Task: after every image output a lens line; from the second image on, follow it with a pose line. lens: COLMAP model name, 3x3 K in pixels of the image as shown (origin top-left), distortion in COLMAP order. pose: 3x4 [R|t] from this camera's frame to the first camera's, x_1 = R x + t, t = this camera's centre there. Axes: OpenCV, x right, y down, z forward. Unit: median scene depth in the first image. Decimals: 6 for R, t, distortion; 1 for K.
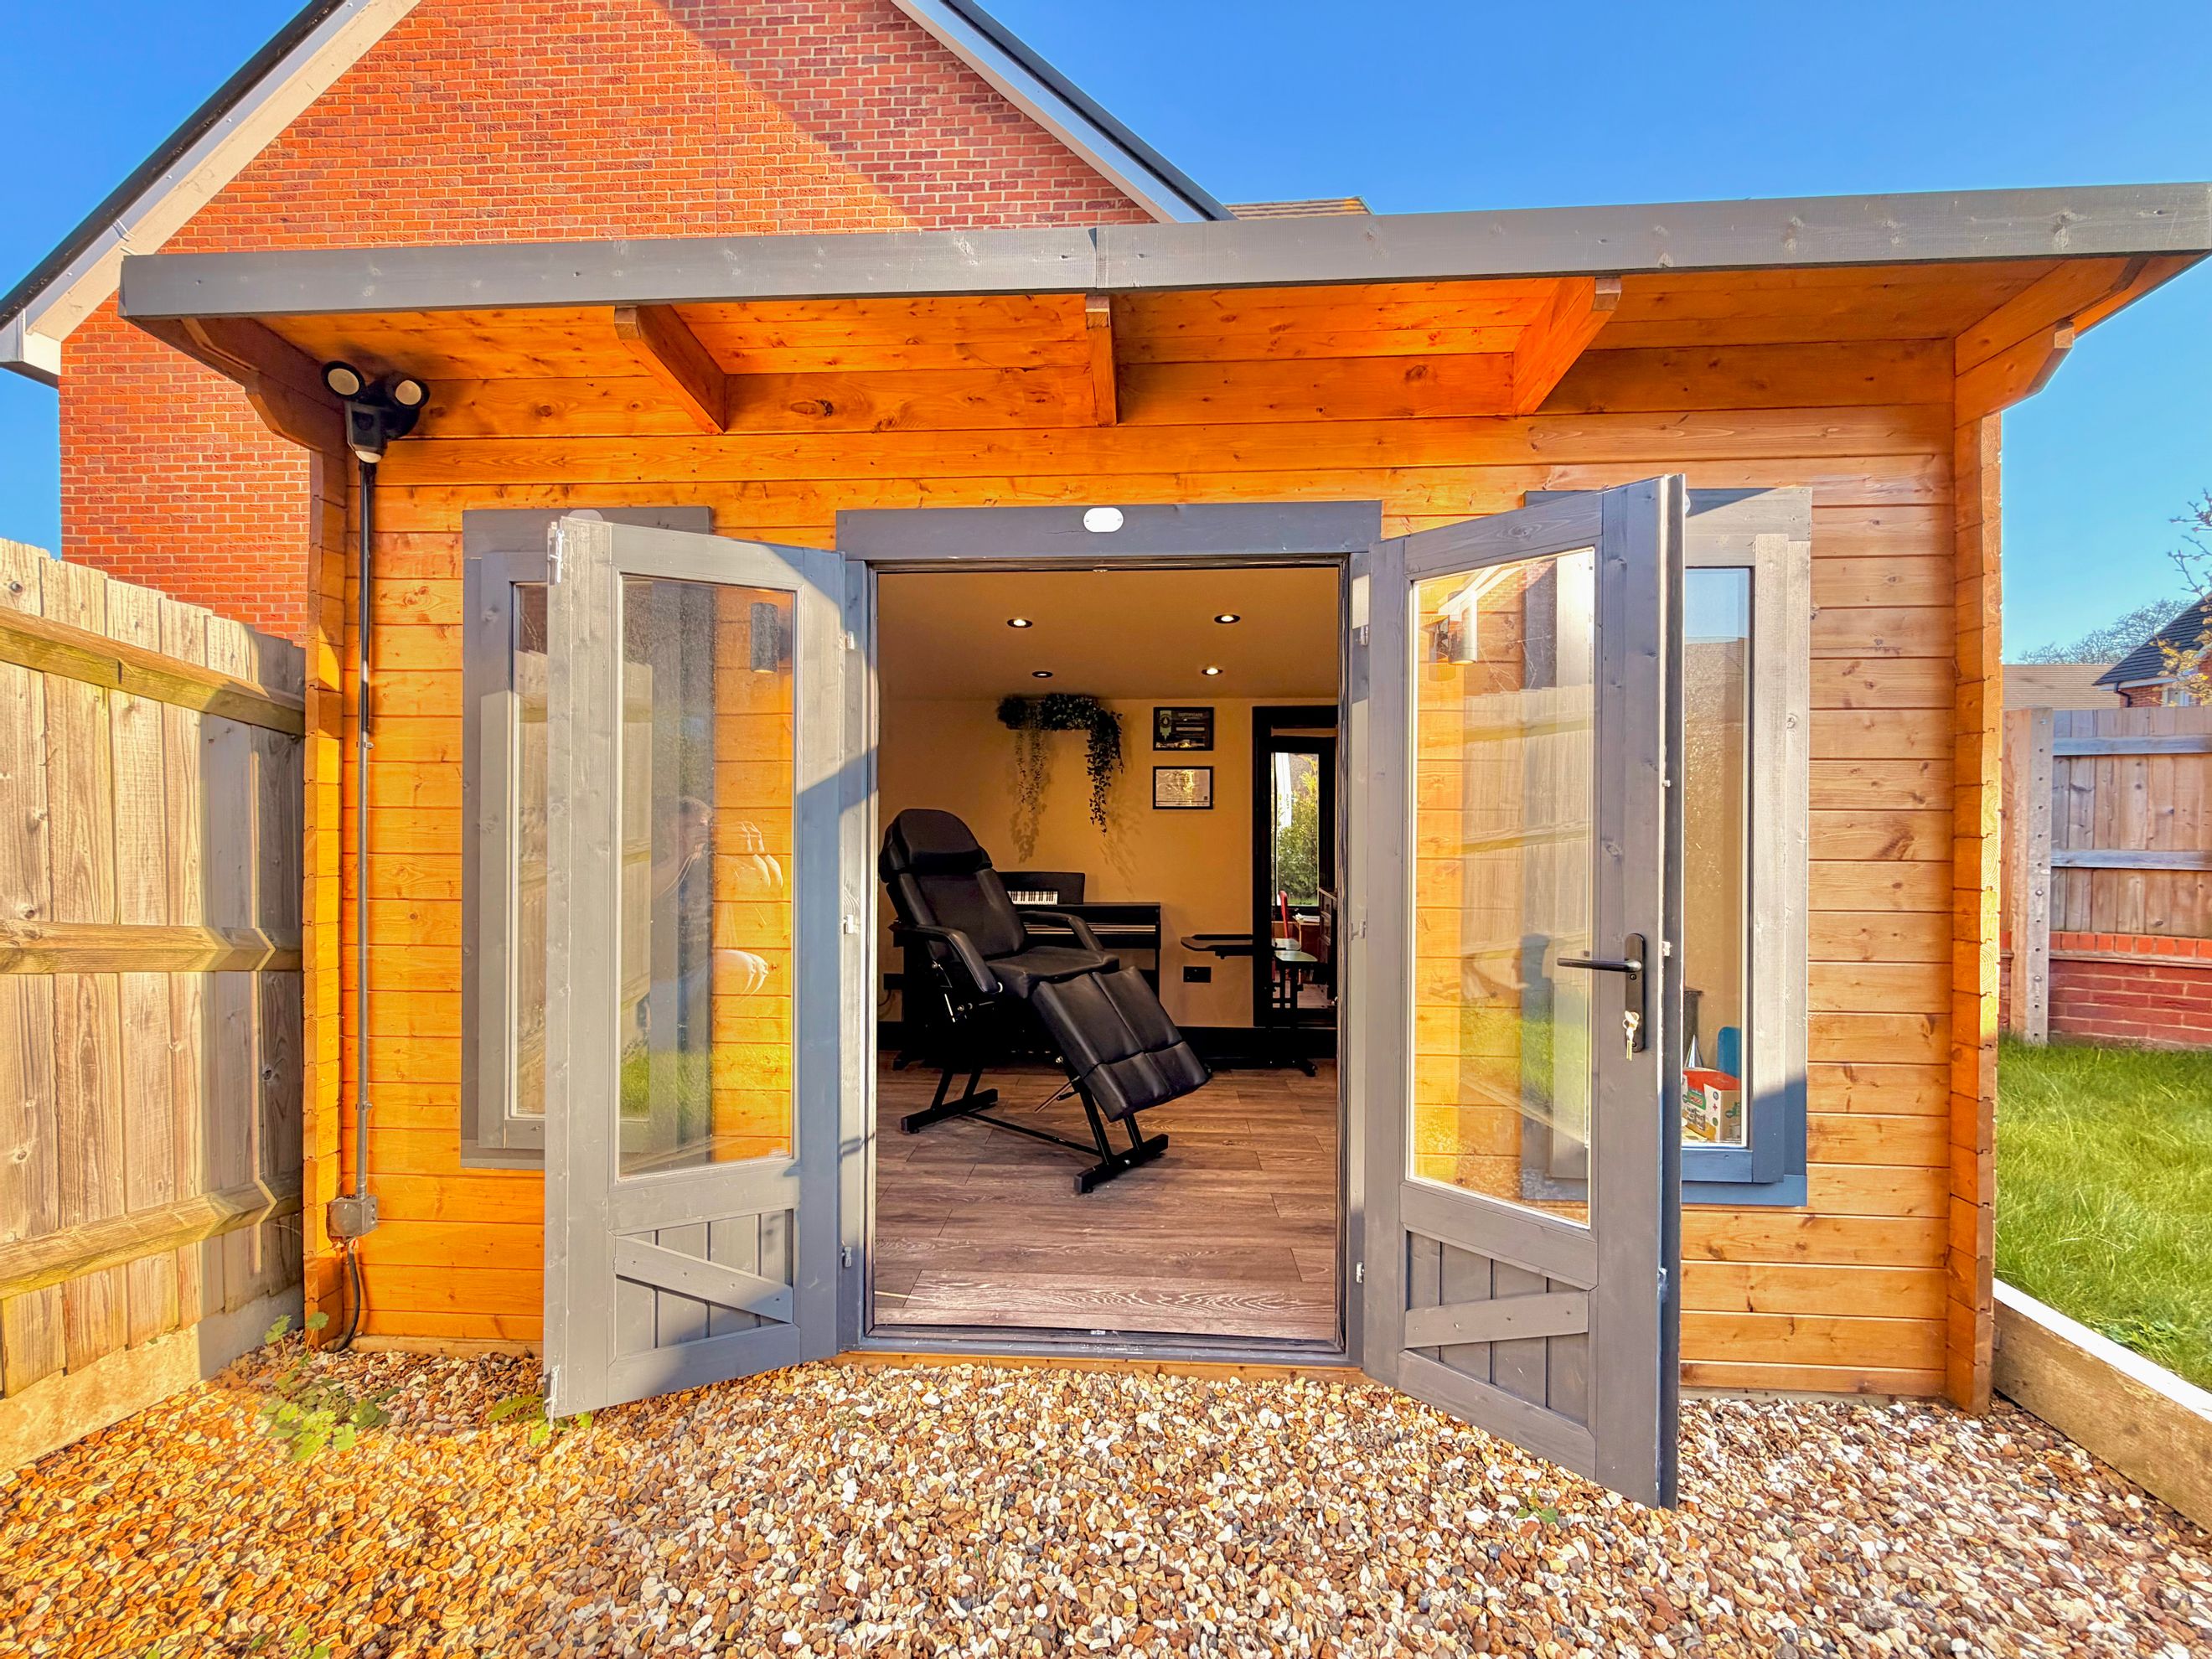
lens RADIAL K [[885.1, 0, 1109.2], [0, 885.1, 829.4], [0, 0, 1]] dist [0.000847, -0.000092]
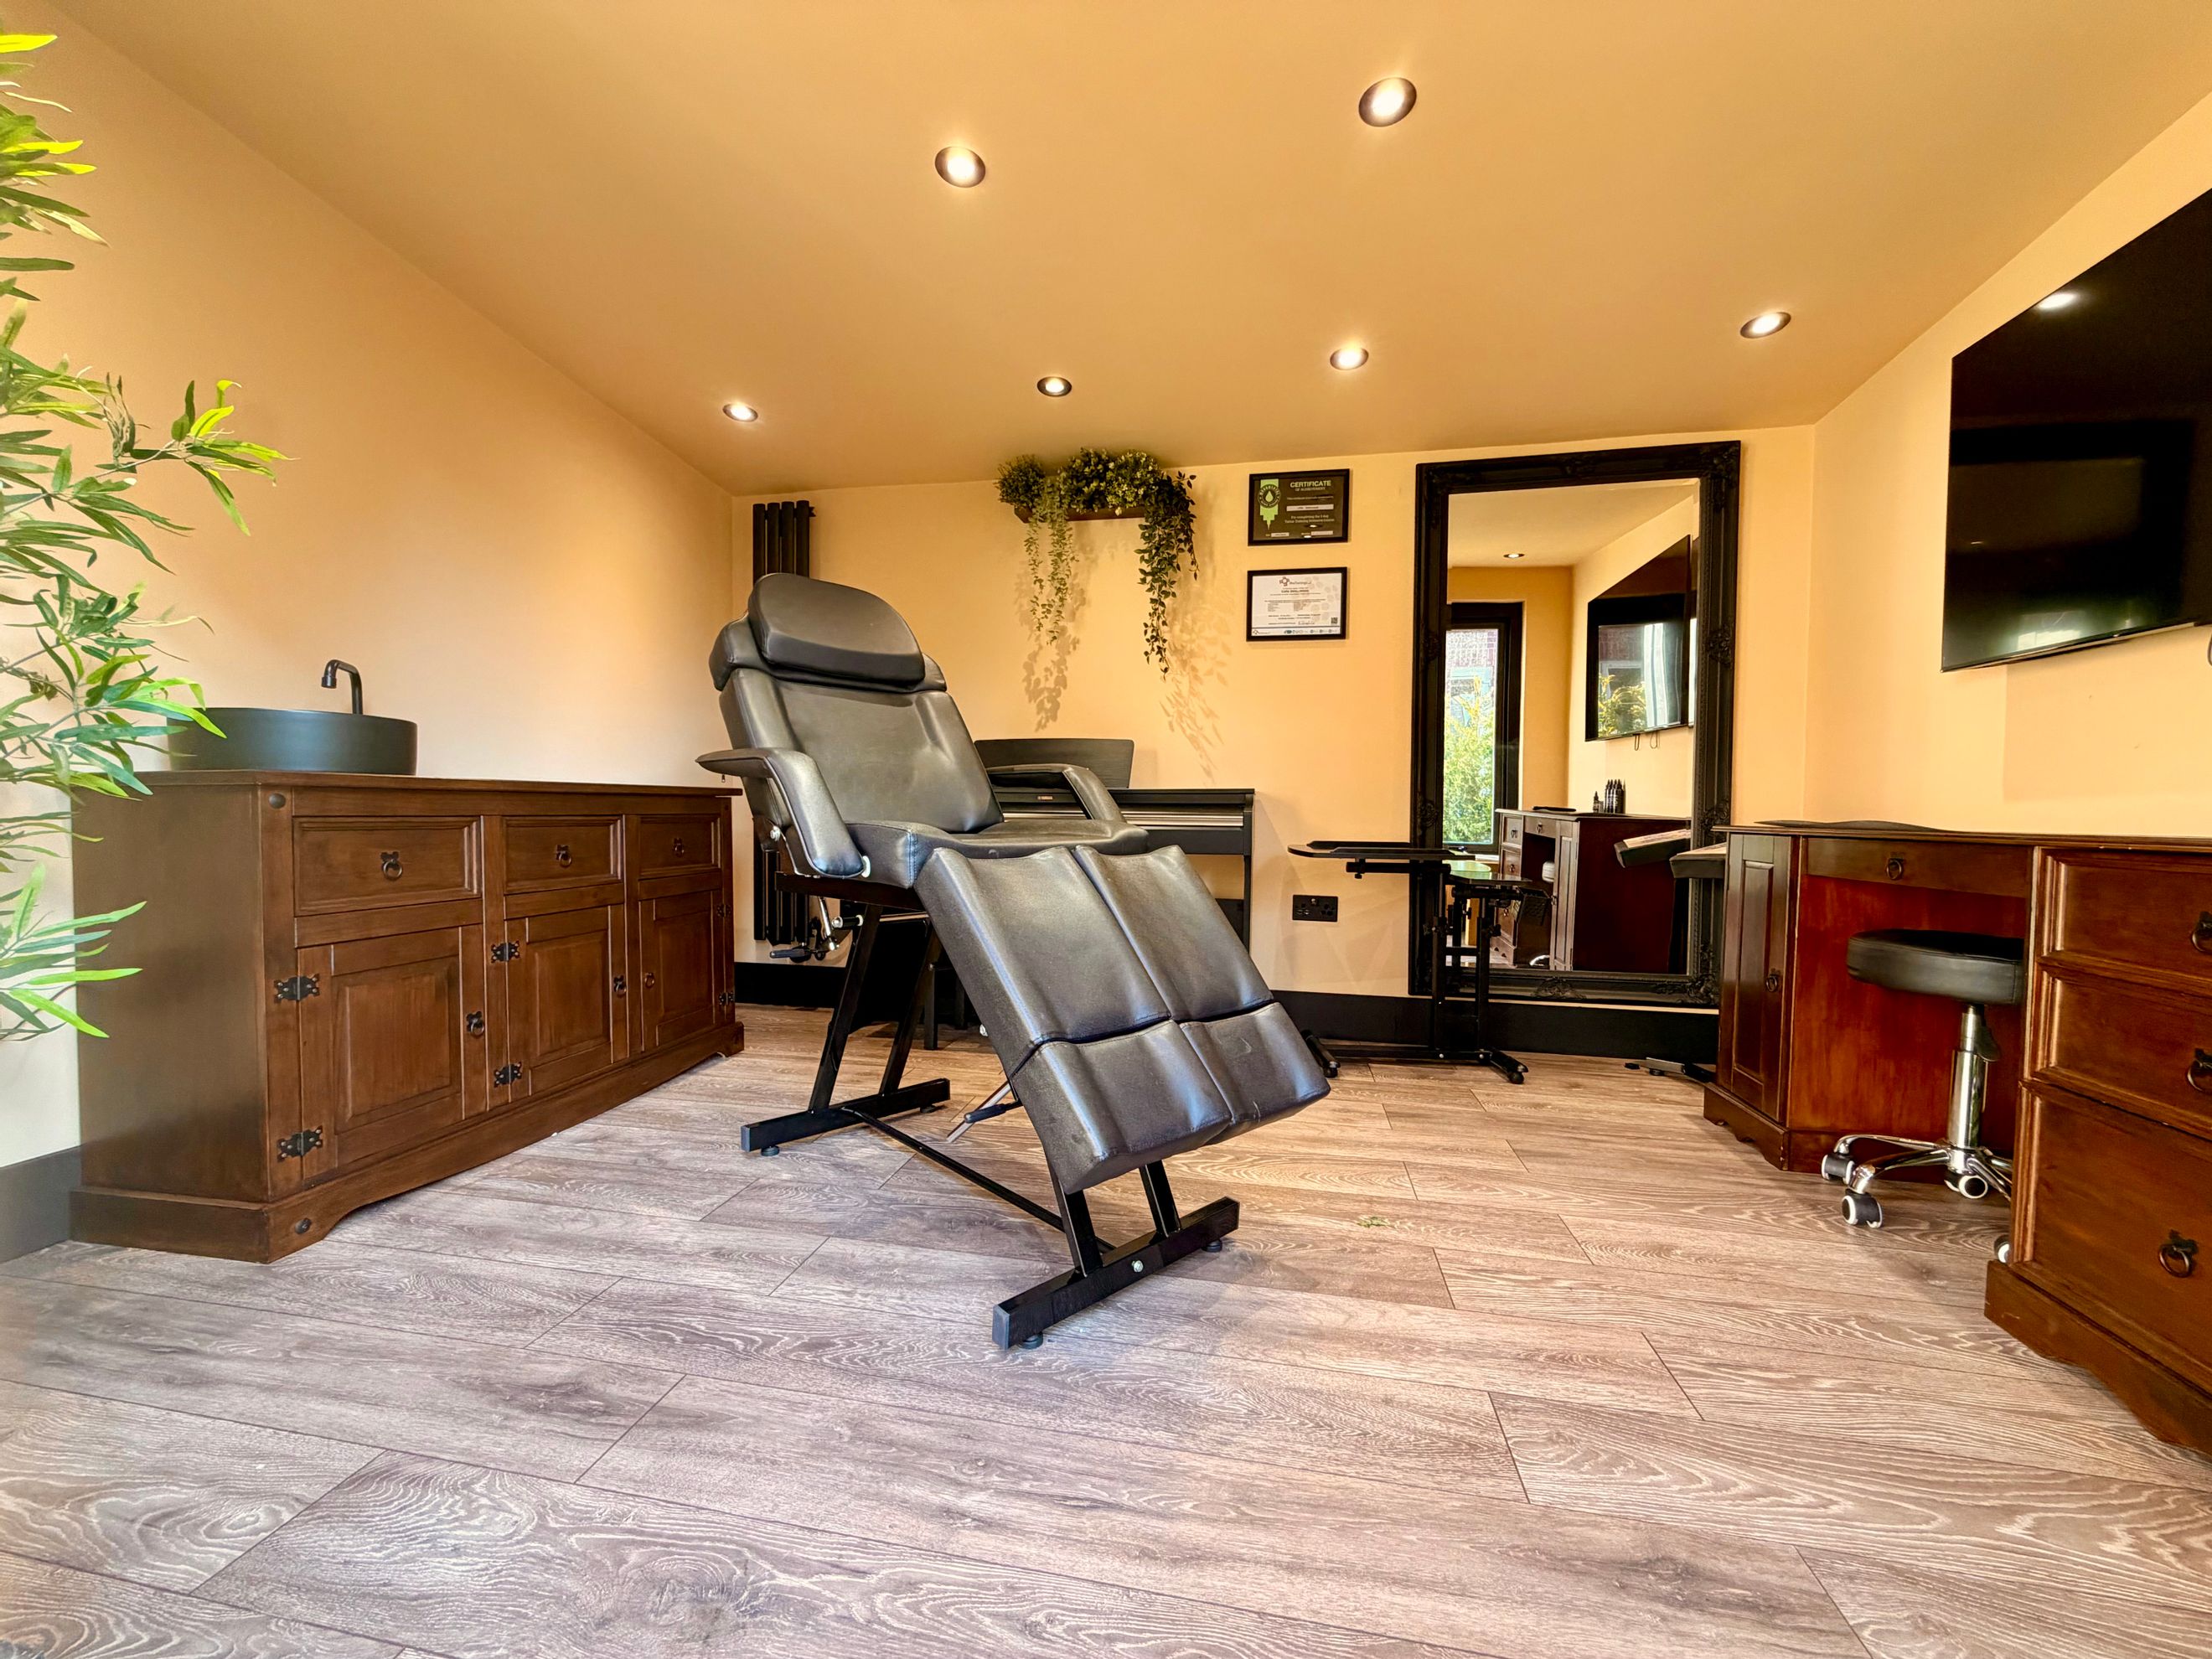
lens RADIAL K [[885.1, 0, 1101.3], [0, 885.1, 837.0], [0, 0, 1]] dist [0.000847, -0.000092]
pose [[0.989270, 0.014255, -0.145400, 0.052017], [-0.009619, 0.999424, 0.032539, 0.120508], [0.145780, -0.030791, 0.988838, 0.463100]]
